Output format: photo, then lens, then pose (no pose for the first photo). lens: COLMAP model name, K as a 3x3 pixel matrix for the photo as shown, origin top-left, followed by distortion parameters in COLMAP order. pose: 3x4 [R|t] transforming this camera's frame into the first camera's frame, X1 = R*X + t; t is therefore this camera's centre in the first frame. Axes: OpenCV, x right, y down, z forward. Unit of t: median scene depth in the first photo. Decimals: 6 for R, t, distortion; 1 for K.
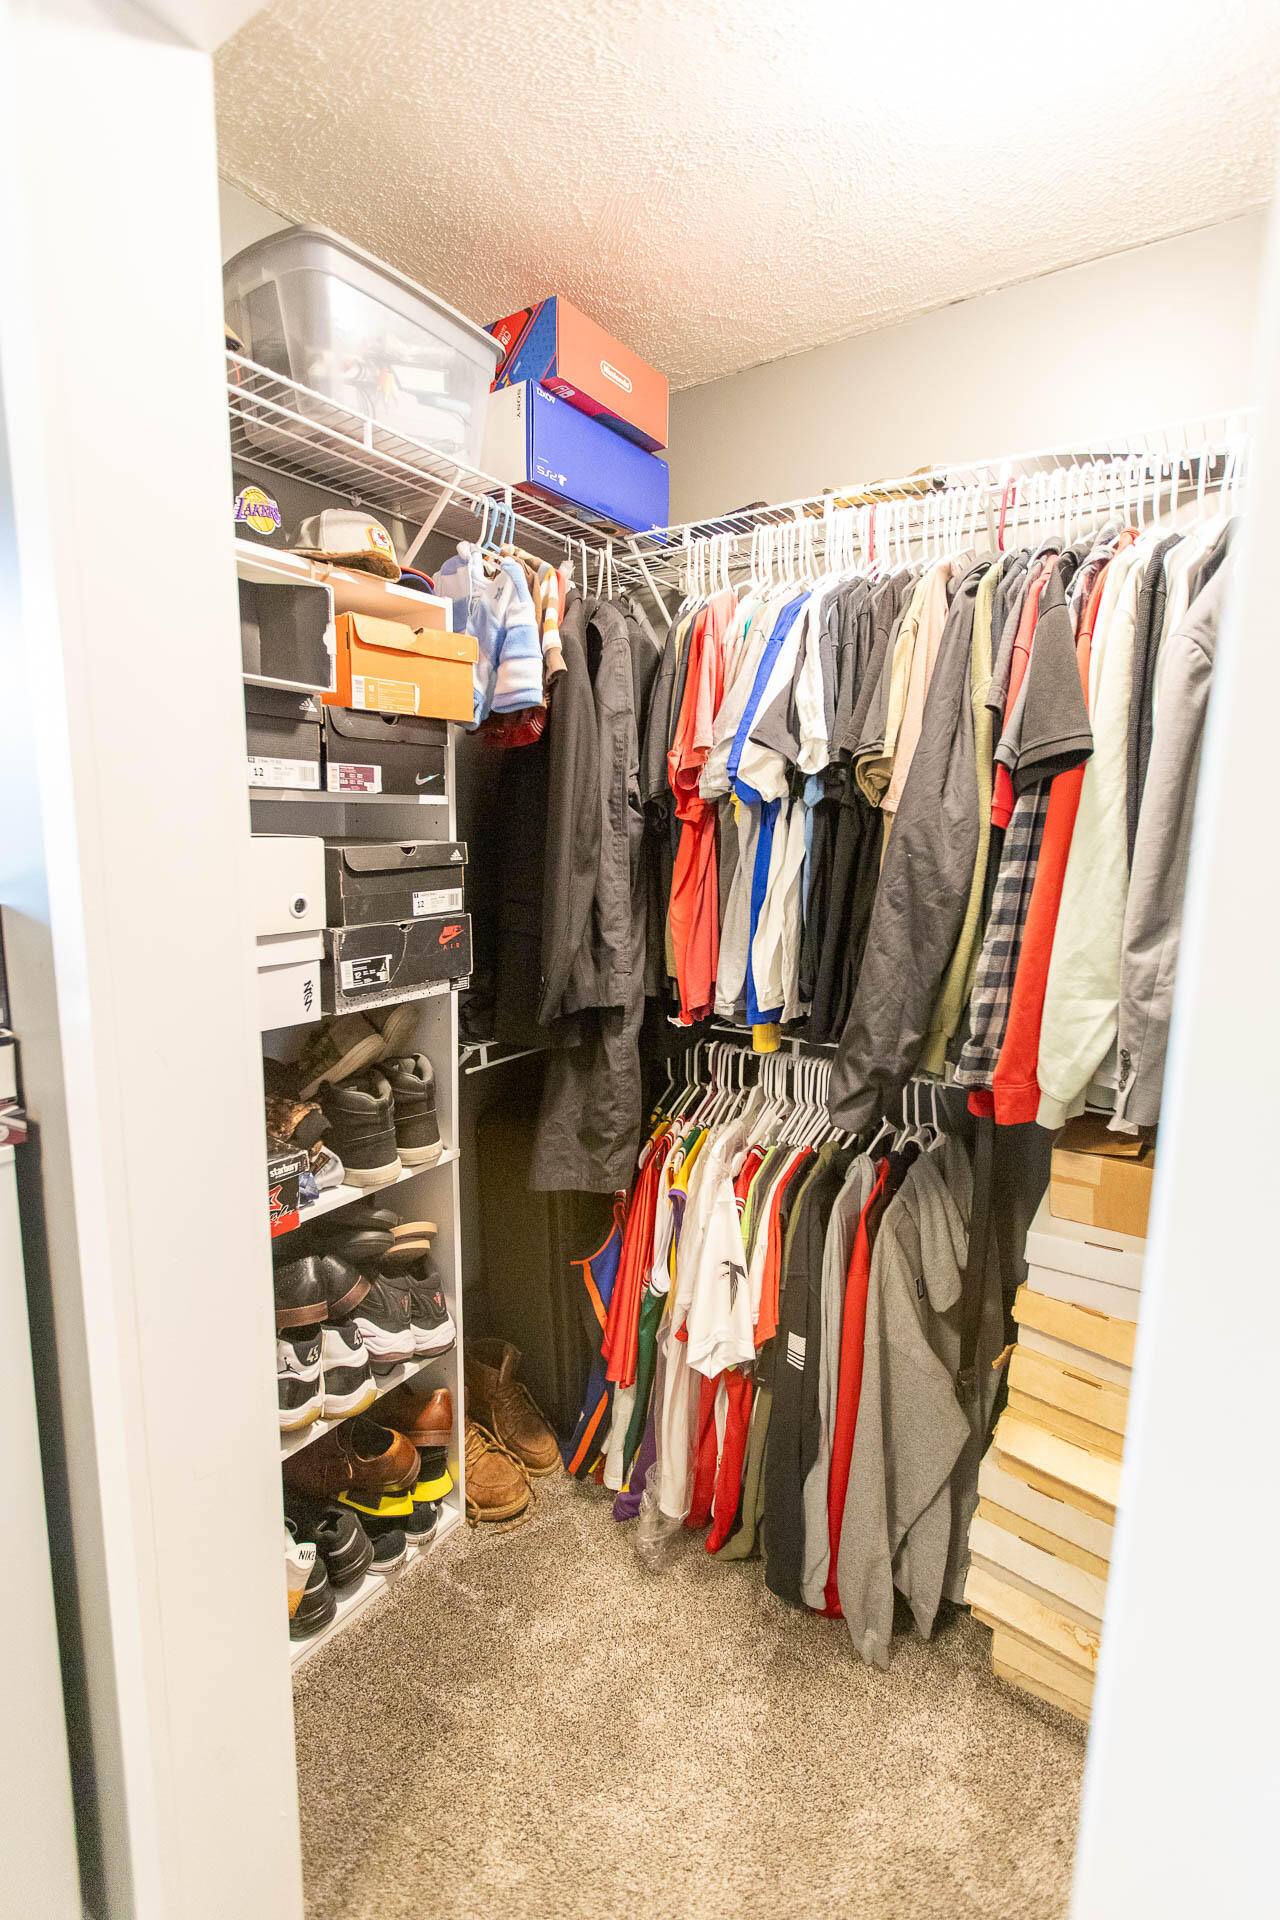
lens RADIAL K [[863.1, 0, 641.4], [0, 863.1, 961.0], [0, 0, 1]] dist [0.010280, -0.005792]
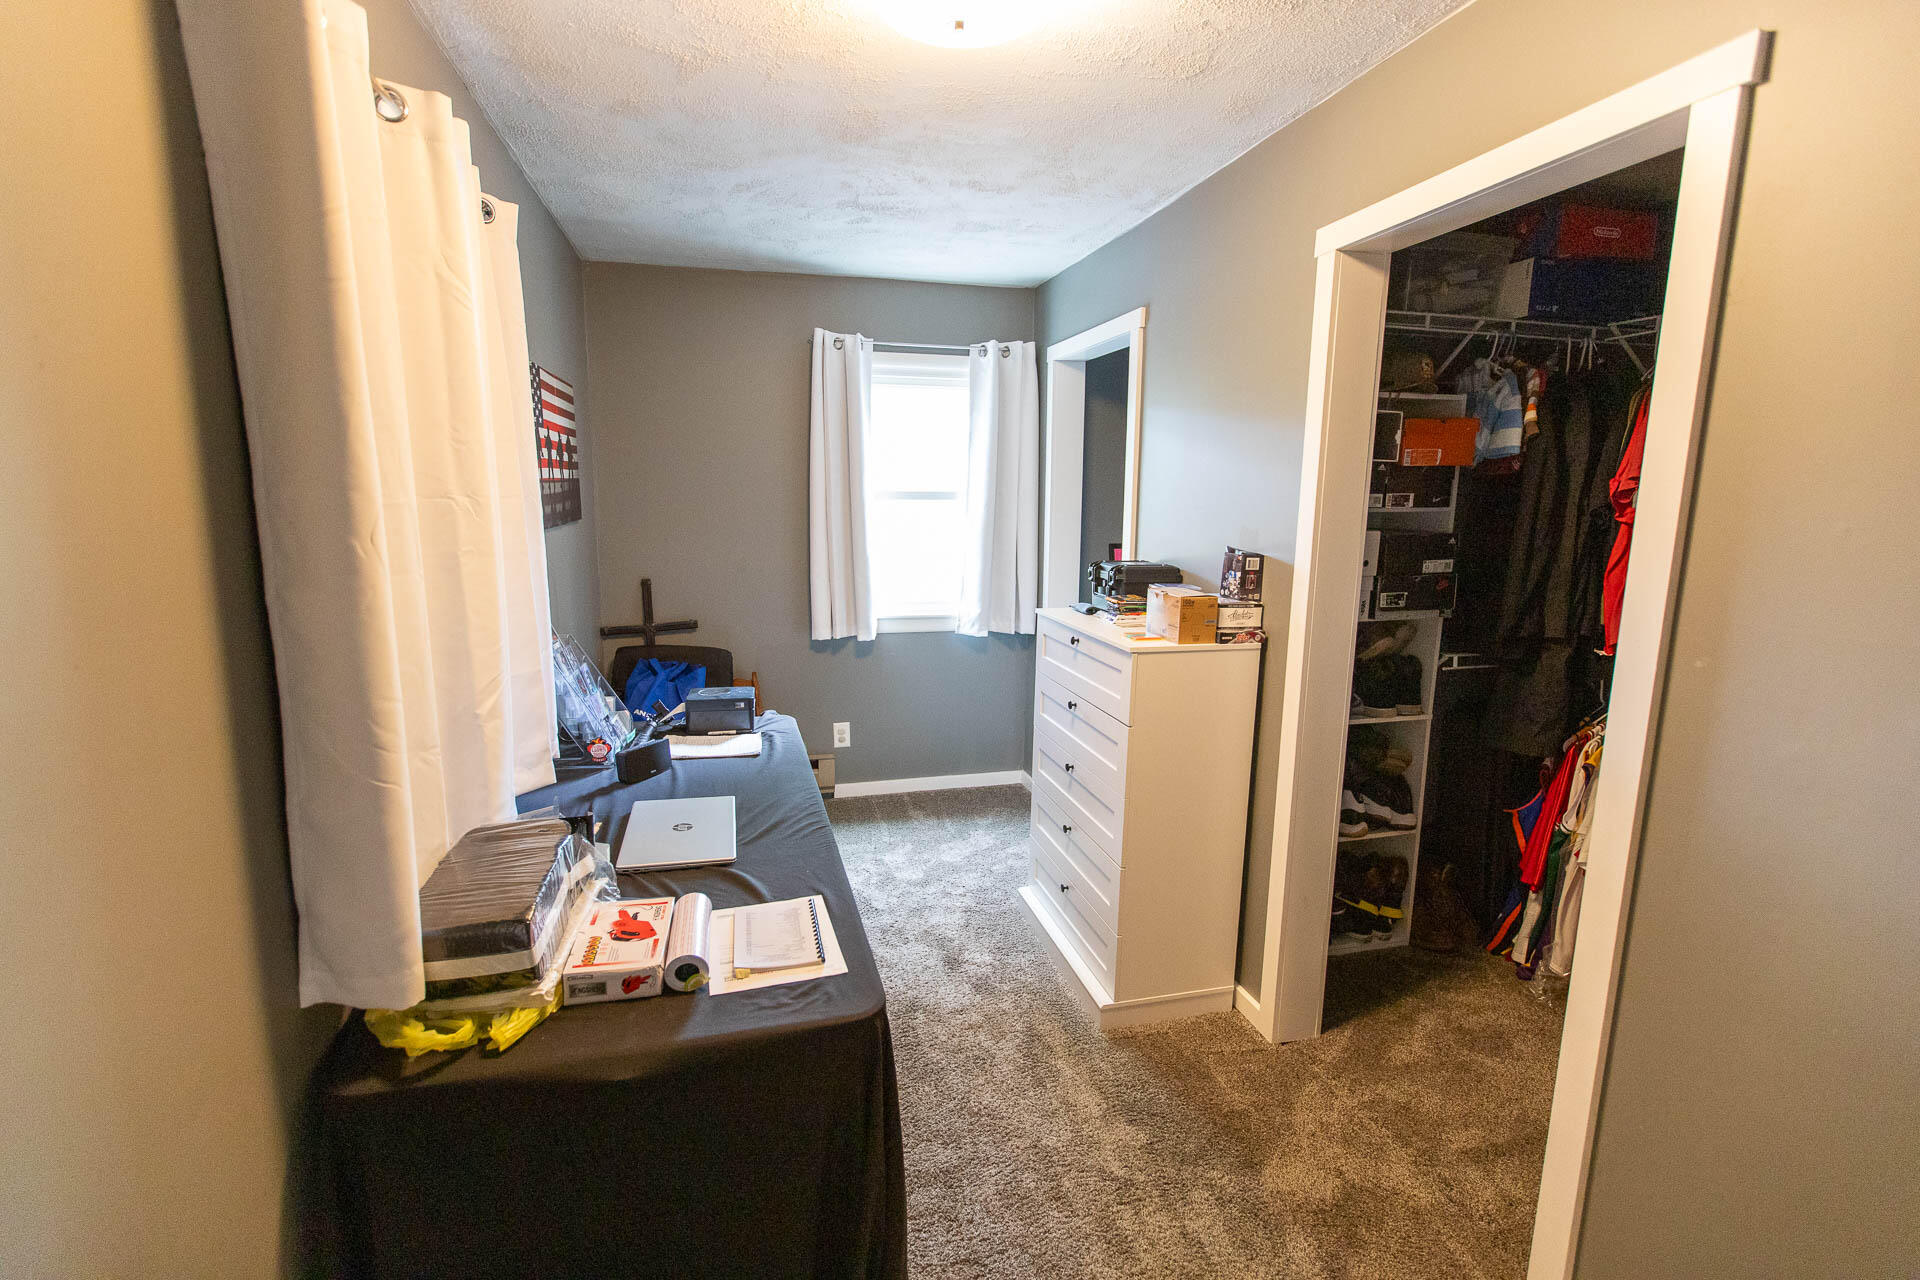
lens RADIAL K [[863.1, 0, 956.4], [0, 863.1, 635.5], [0, 0, 1]] dist [0.010280, -0.005792]
pose [[0.754910, 0.097922, -0.648477, 0.173795], [-0.100738, 0.994370, 0.032881, 0.106177], [0.648046, 0.040504, 0.760524, -0.923997]]
